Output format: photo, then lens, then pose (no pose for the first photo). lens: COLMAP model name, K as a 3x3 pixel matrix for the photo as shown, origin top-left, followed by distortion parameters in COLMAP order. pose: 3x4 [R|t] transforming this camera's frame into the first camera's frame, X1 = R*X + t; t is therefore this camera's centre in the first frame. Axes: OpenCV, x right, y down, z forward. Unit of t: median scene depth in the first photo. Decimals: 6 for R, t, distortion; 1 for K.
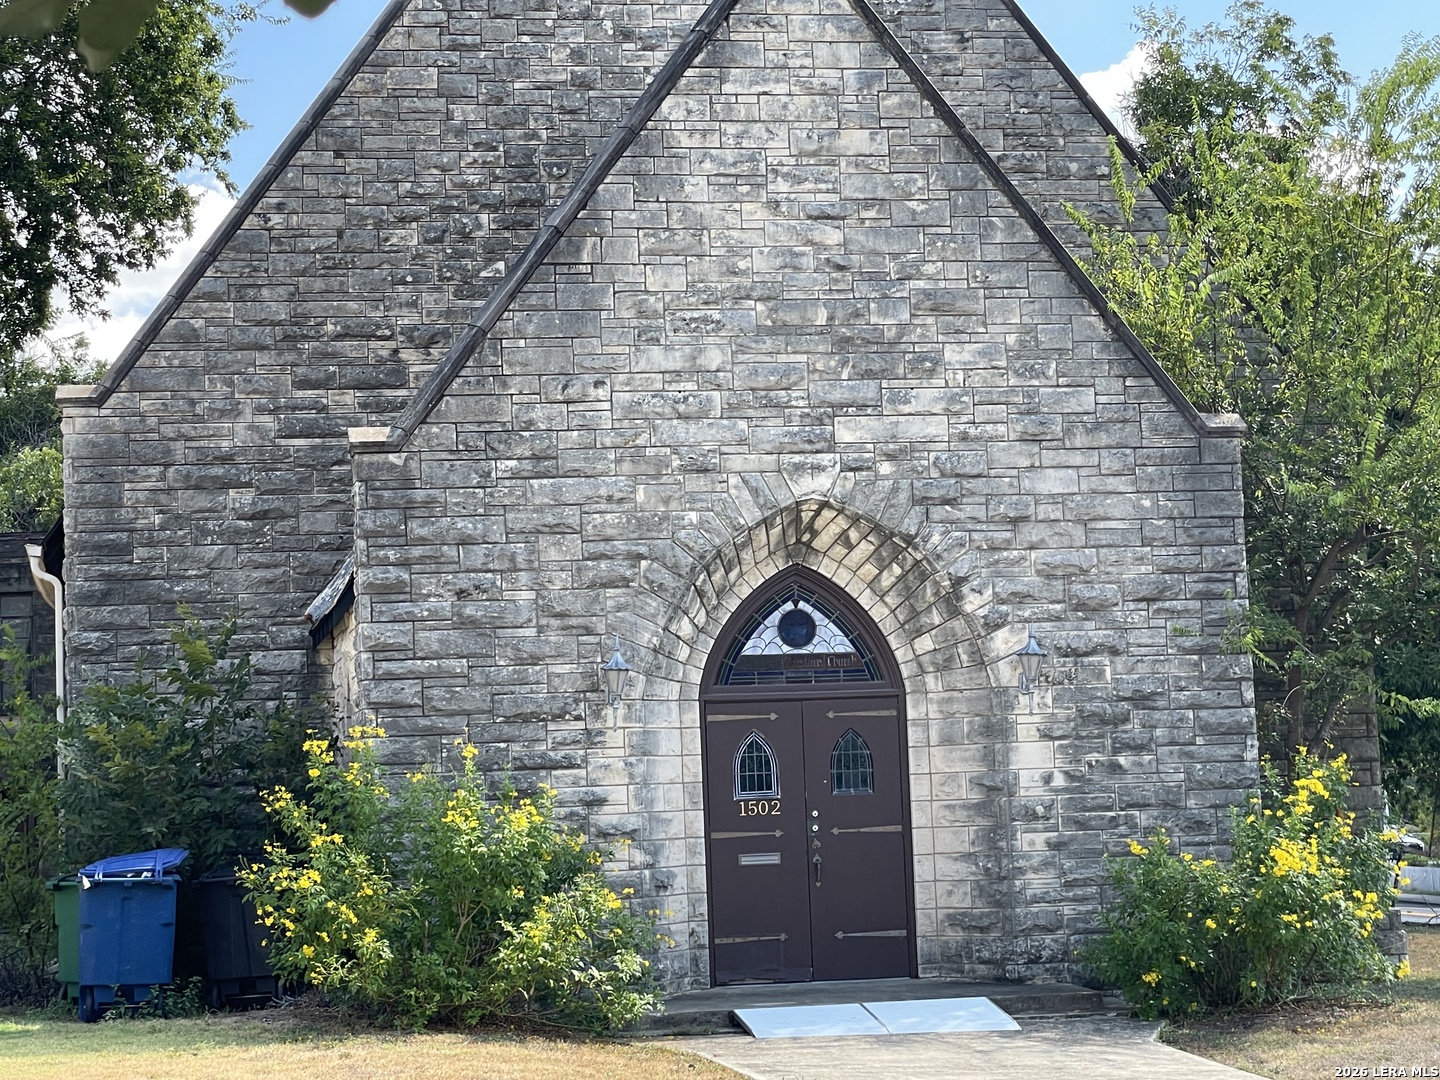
lens RADIAL K [[2910.0, 0, 694.6], [0, 2910.0, 507.7], [0, 0, 1]] dist [0.116293, 0.000000]
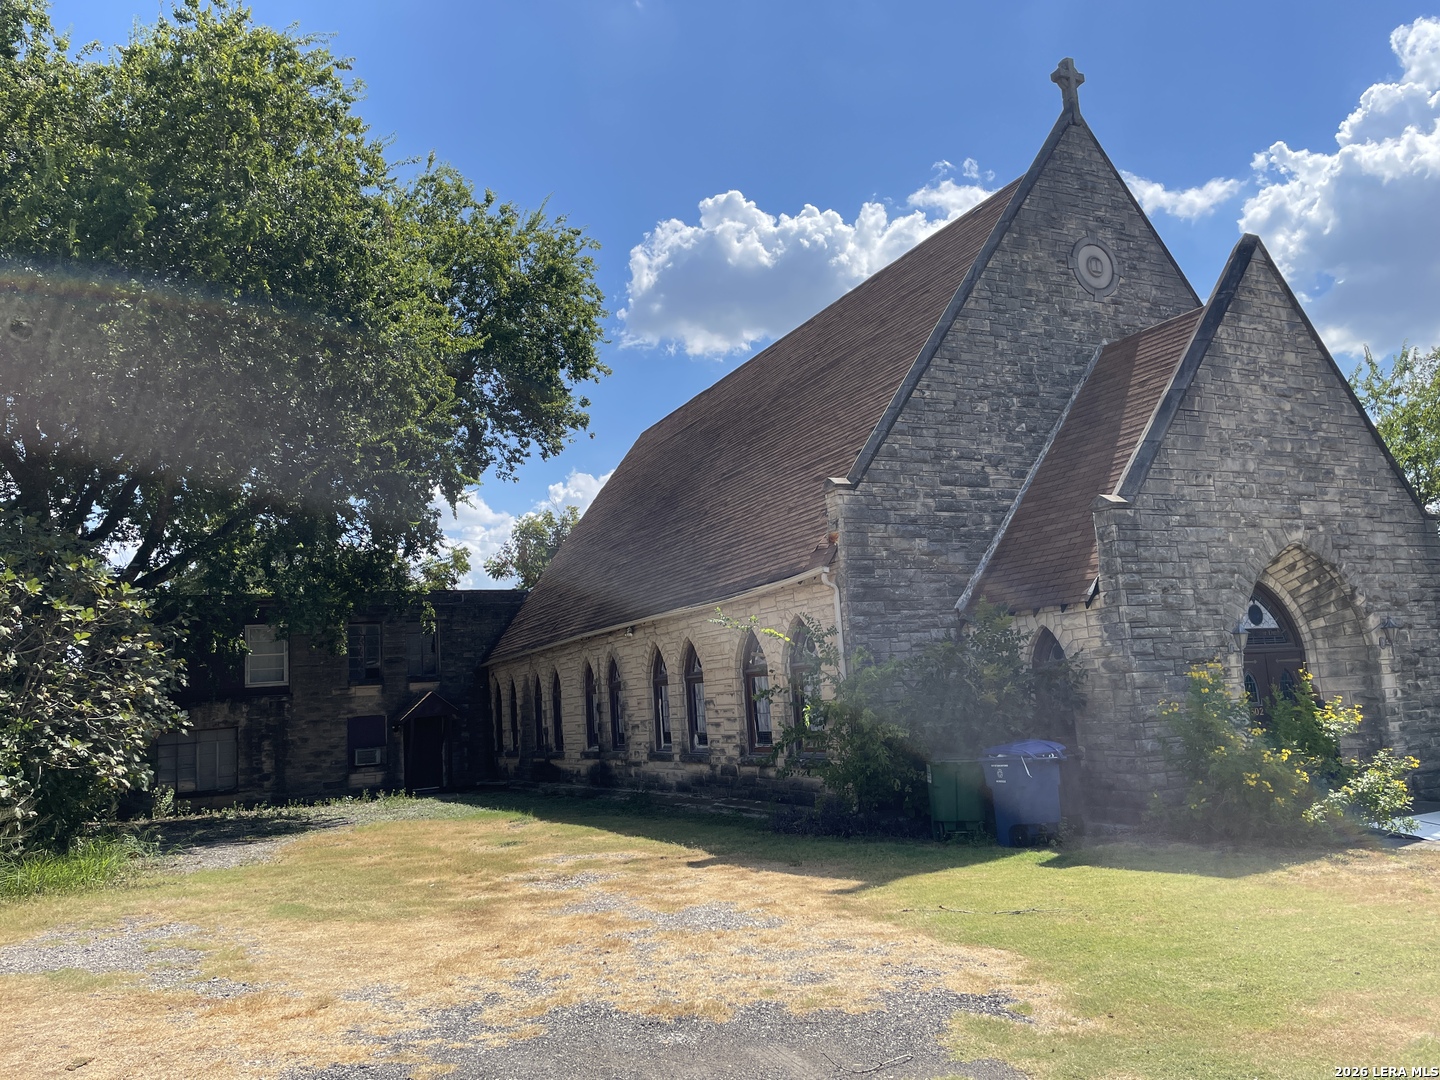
lens RADIAL K [[1096.6, 0, 676.2], [0, 1096.6, 547.8], [0, 0, 1]] dist [0.038343, -0.036476]
pose [[0.962889, 0.023333, 0.268887, -0.525141], [-0.007948, 0.998275, -0.058166, 0.043516], [-0.269780, 0.053870, 0.961414, 0.422260]]
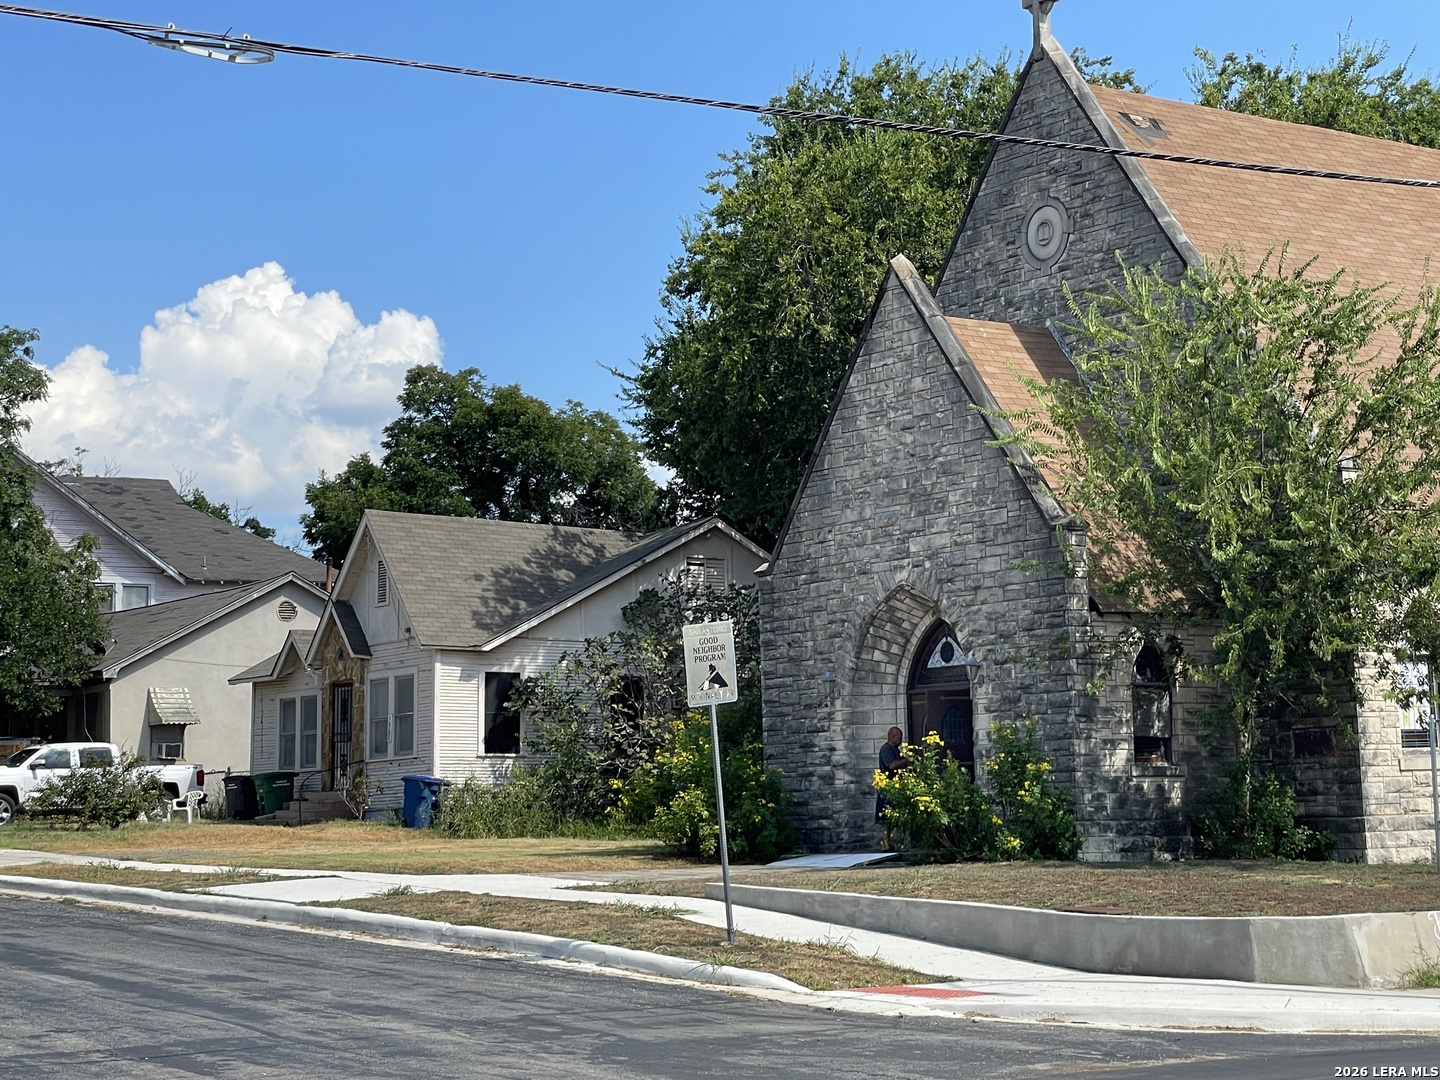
lens RADIAL K [[2910.0, 0, 719.0], [0, 2910.0, 536.1], [0, 0, 1]] dist [0.116293, 0.000000]
pose [[0.427496, -0.068435, -0.901423, 1.632019], [0.099378, 0.994645, -0.028383, 0.007344], [0.898539, -0.077448, 0.432007, 0.102783]]
